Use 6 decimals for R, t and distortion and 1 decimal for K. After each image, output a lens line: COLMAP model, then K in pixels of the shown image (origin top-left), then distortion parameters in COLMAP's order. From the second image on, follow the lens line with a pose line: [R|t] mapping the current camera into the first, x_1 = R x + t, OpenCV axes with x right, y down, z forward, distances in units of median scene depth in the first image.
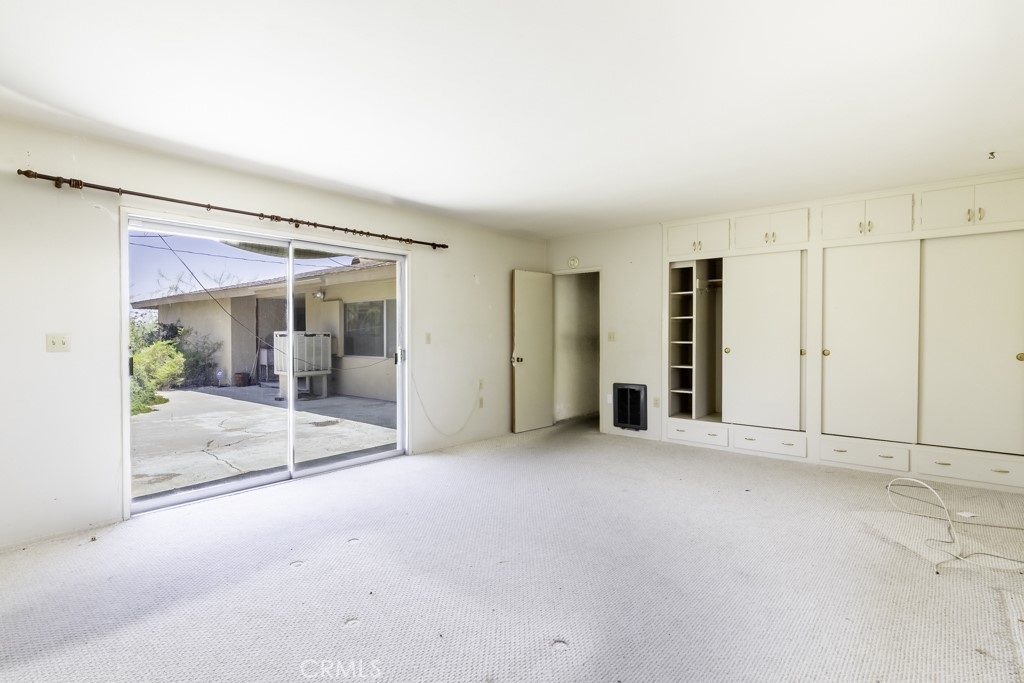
lens RADIAL K [[503.3, 0, 512.0], [0, 503.3, 341.5], [0, 0, 1]] dist [-0.001690, -0.000277]
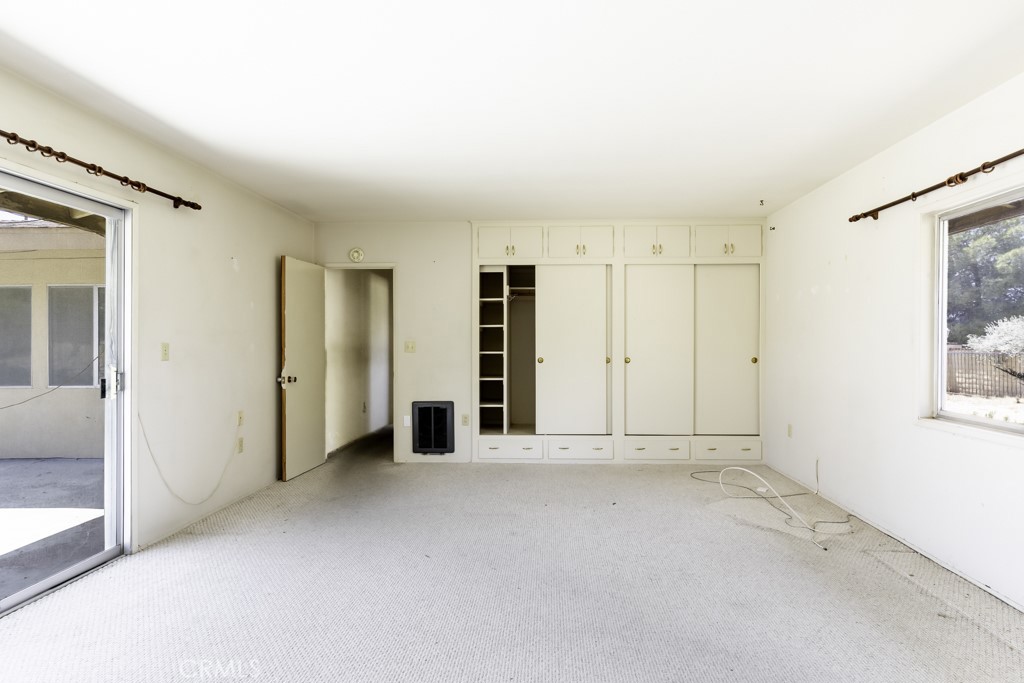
lens RADIAL K [[501.3, 0, 512.0], [0, 501.3, 341.5], [0, 0, 1]] dist [0.001068, -0.000292]
pose [[0.783138, -0.000232, 0.621848, -0.217026], [0.011990, 0.999820, -0.014727, -0.004917], [-0.621732, 0.018990, 0.782999, 0.264360]]
